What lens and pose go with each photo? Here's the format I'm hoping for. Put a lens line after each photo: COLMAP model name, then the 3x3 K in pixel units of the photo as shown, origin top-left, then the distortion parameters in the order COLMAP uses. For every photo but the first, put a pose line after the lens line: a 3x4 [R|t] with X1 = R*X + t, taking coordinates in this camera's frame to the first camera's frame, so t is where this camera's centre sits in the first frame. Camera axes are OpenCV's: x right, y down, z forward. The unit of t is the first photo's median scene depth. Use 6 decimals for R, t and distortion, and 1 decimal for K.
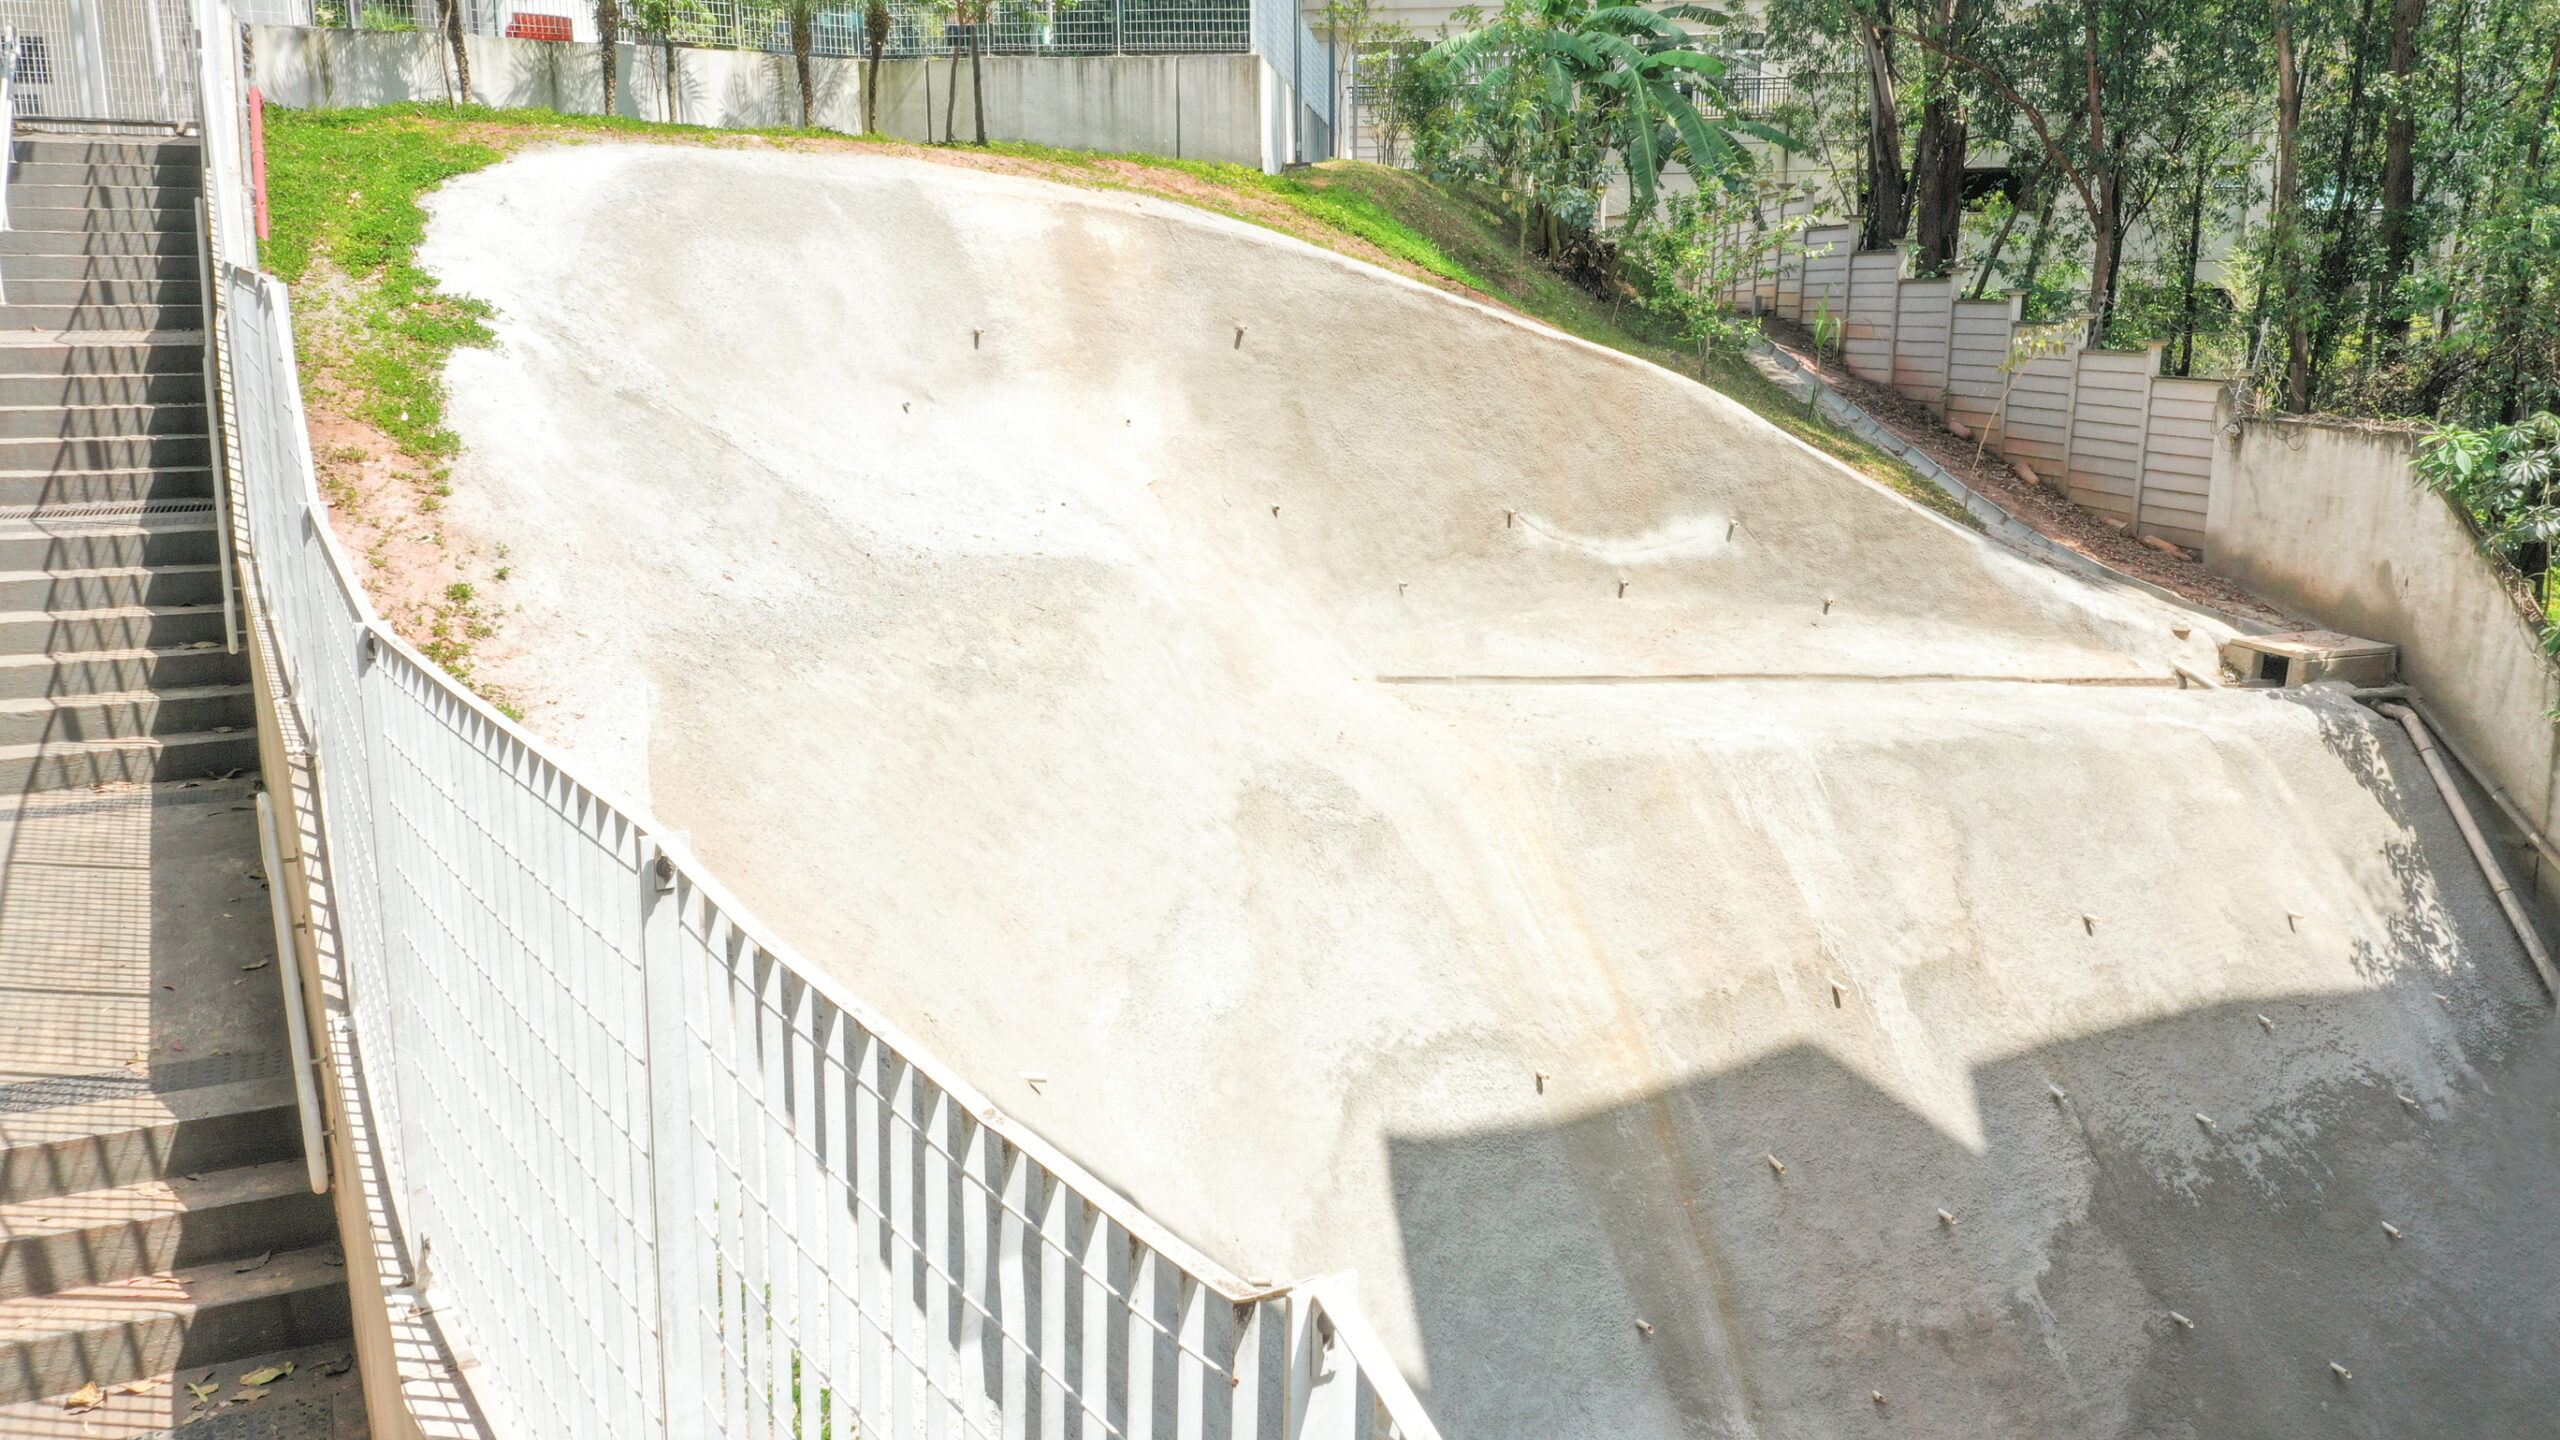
lens RADIAL K [[2021.0, 0, 1274.9], [0, 2021.0, 729.9], [0, 0, 1]] dist [0.015048, -0.002118]
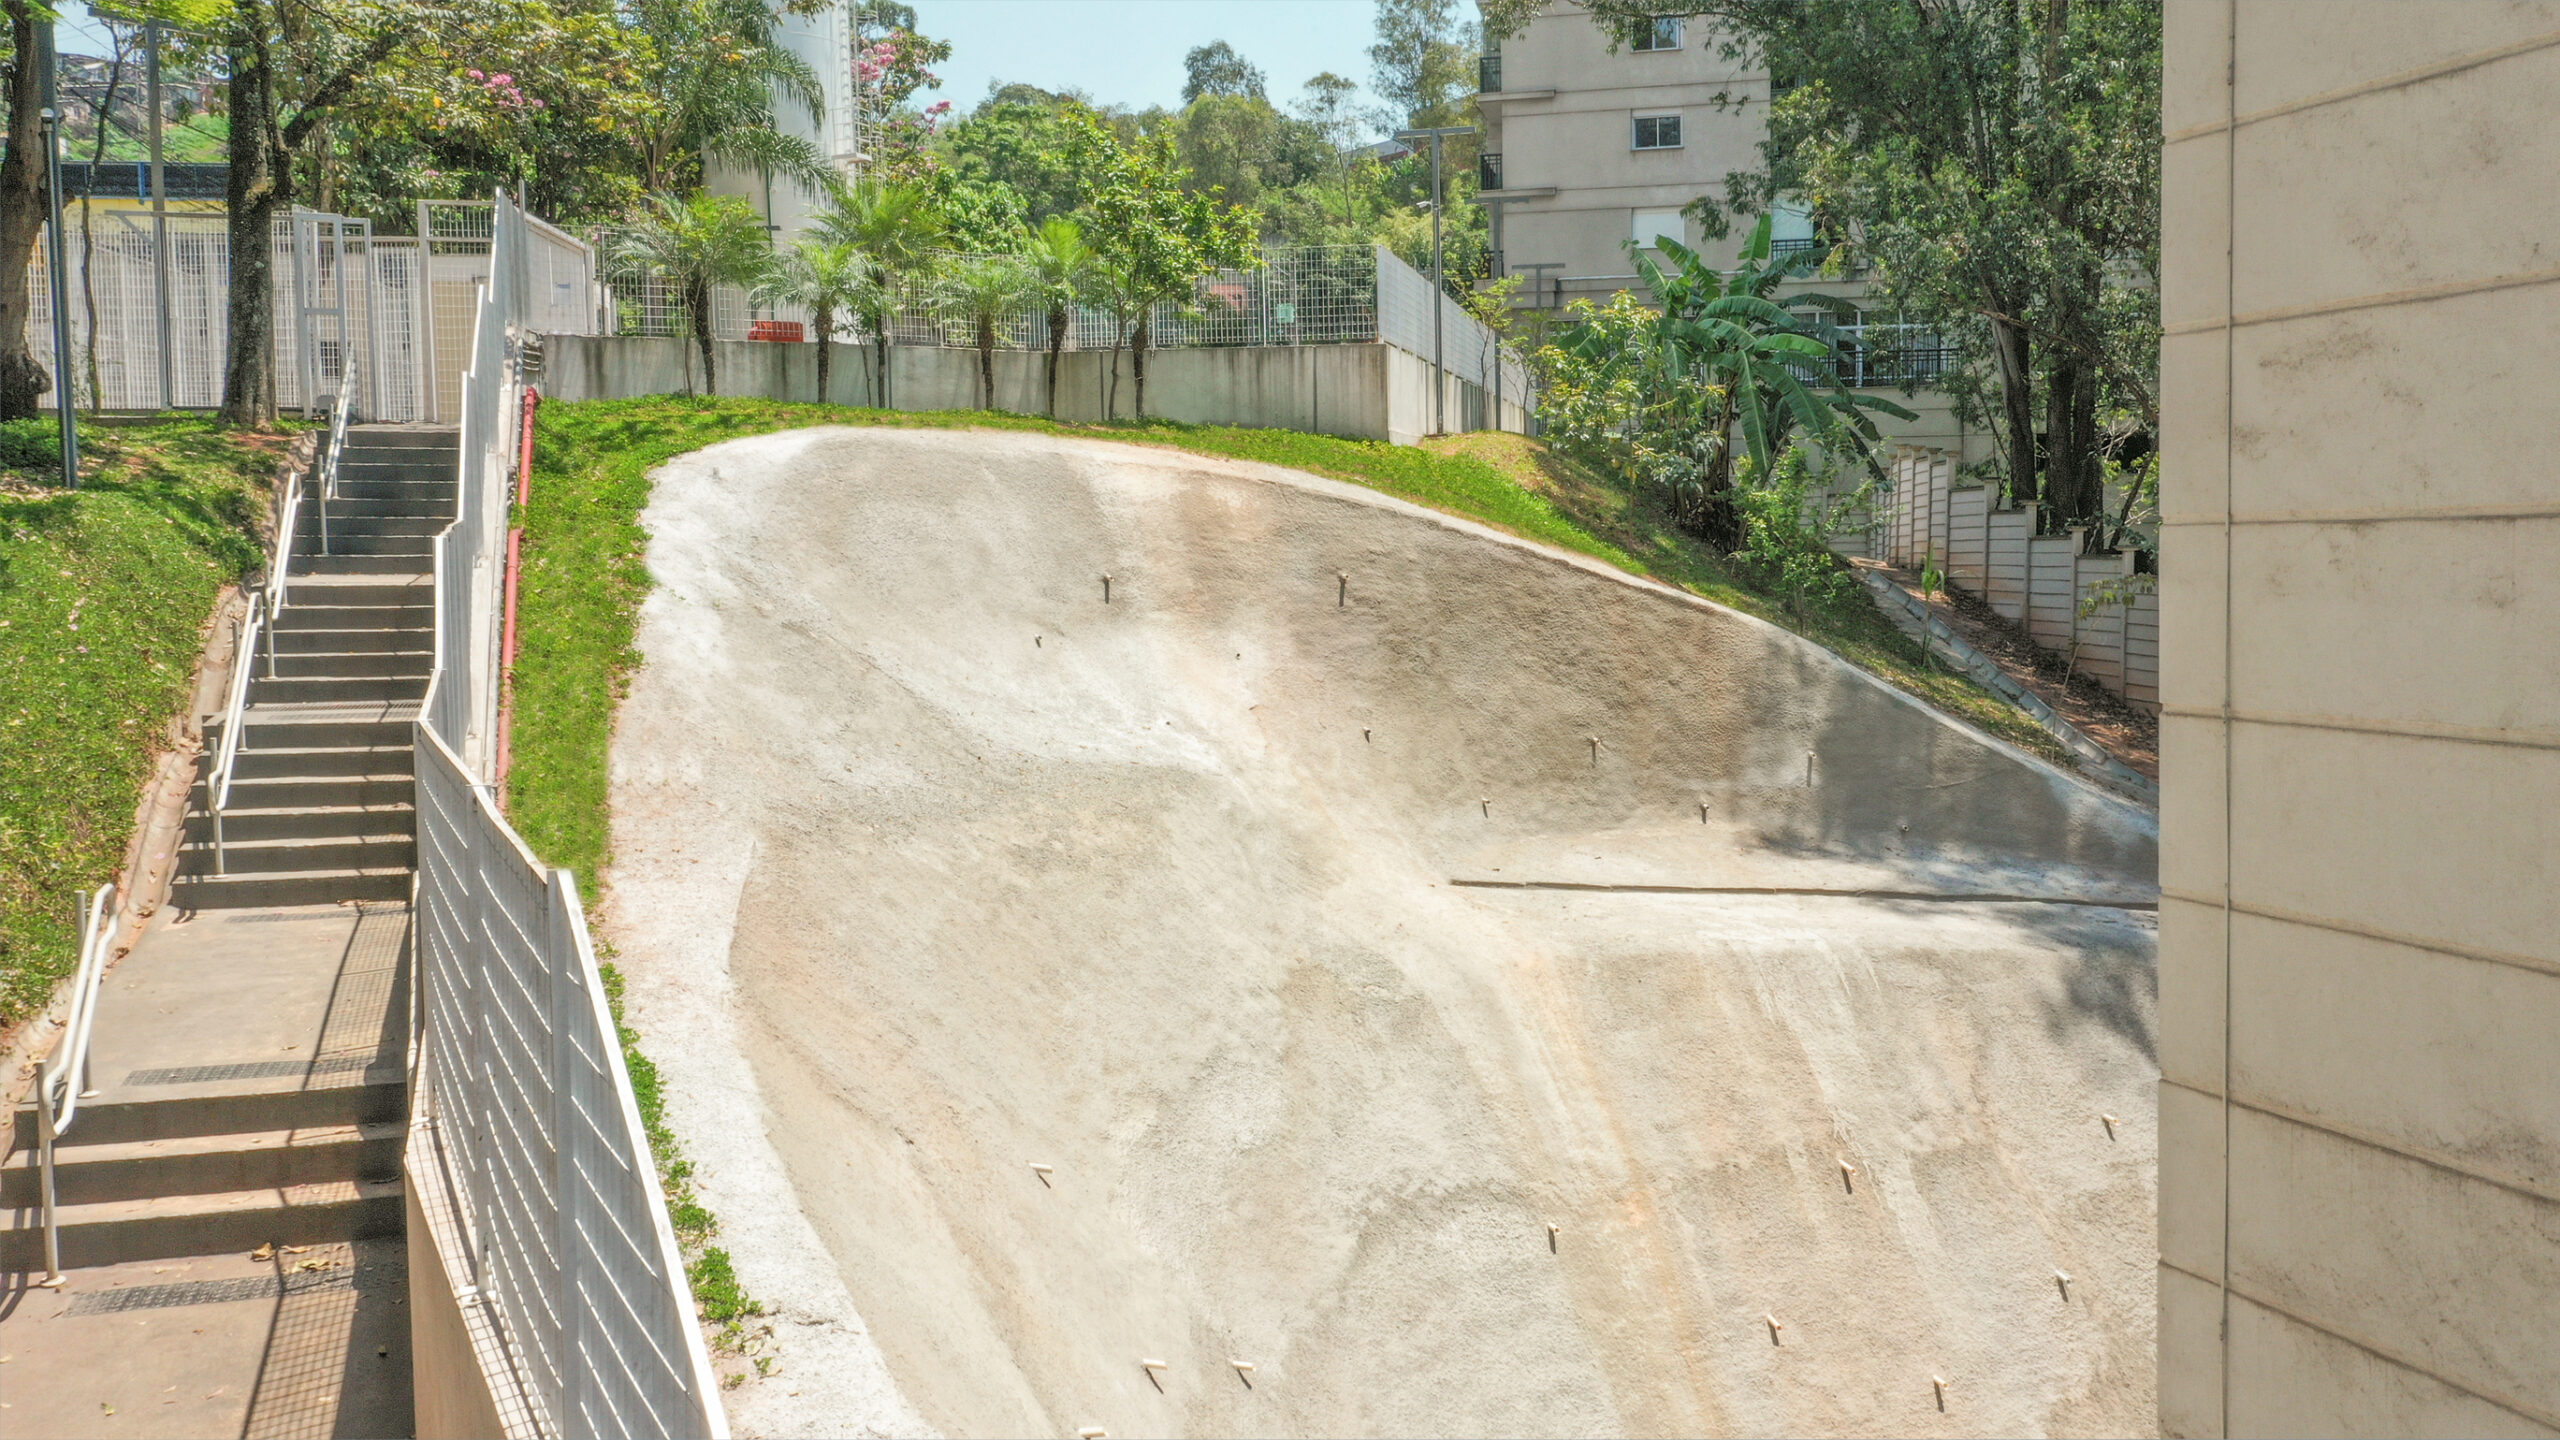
lens RADIAL K [[2031.6, 0, 1280.8], [0, 2031.6, 709.6], [0, 0, 1]] dist [0.013159, 0.004416]
pose [[0.992039, 0.006271, -0.125773, 0.108175], [-0.023581, 0.990344, -0.136614, 0.038415], [0.123701, 0.138492, 0.982608, -0.138316]]
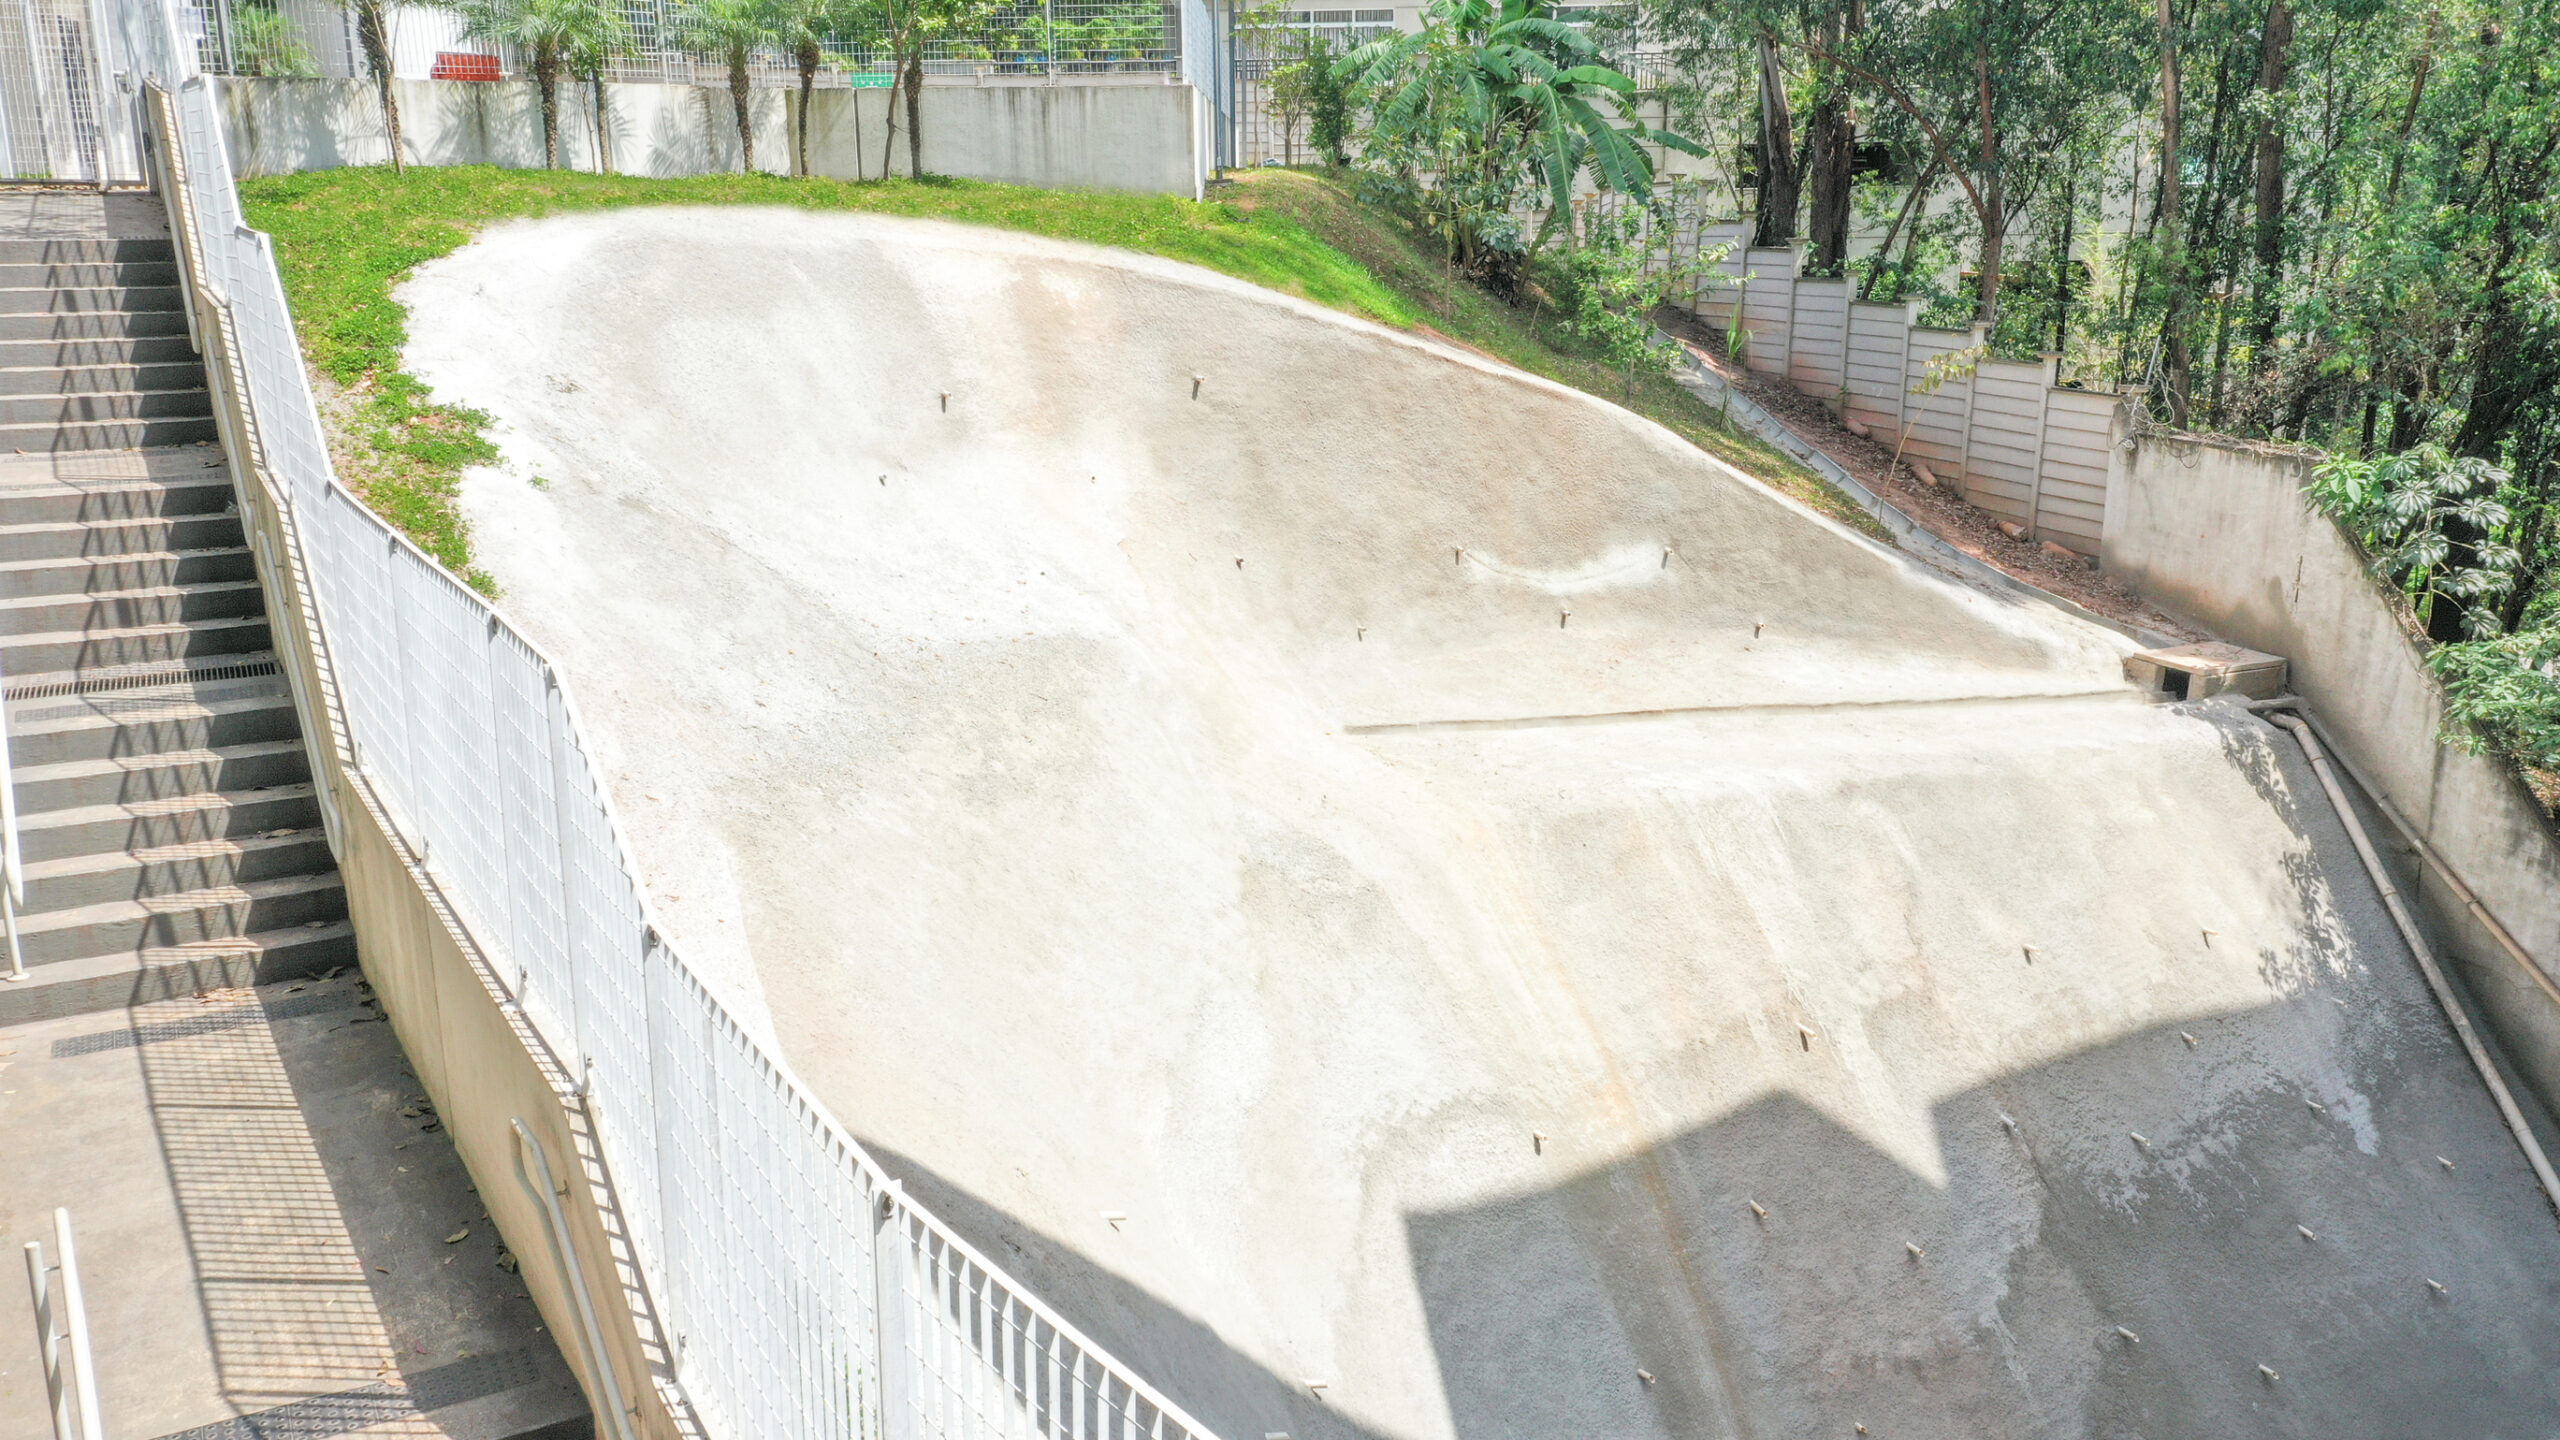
lens RADIAL K [[2019.2, 0, 1276.2], [0, 2019.2, 729.2], [0, 0, 1]] dist [0.014505, -0.002862]
pose [[0.996999, -0.023251, 0.073838, -0.065893], [0.020606, 0.999125, 0.036385, -0.069763], [-0.074619, -0.034754, 0.996606, -0.017237]]
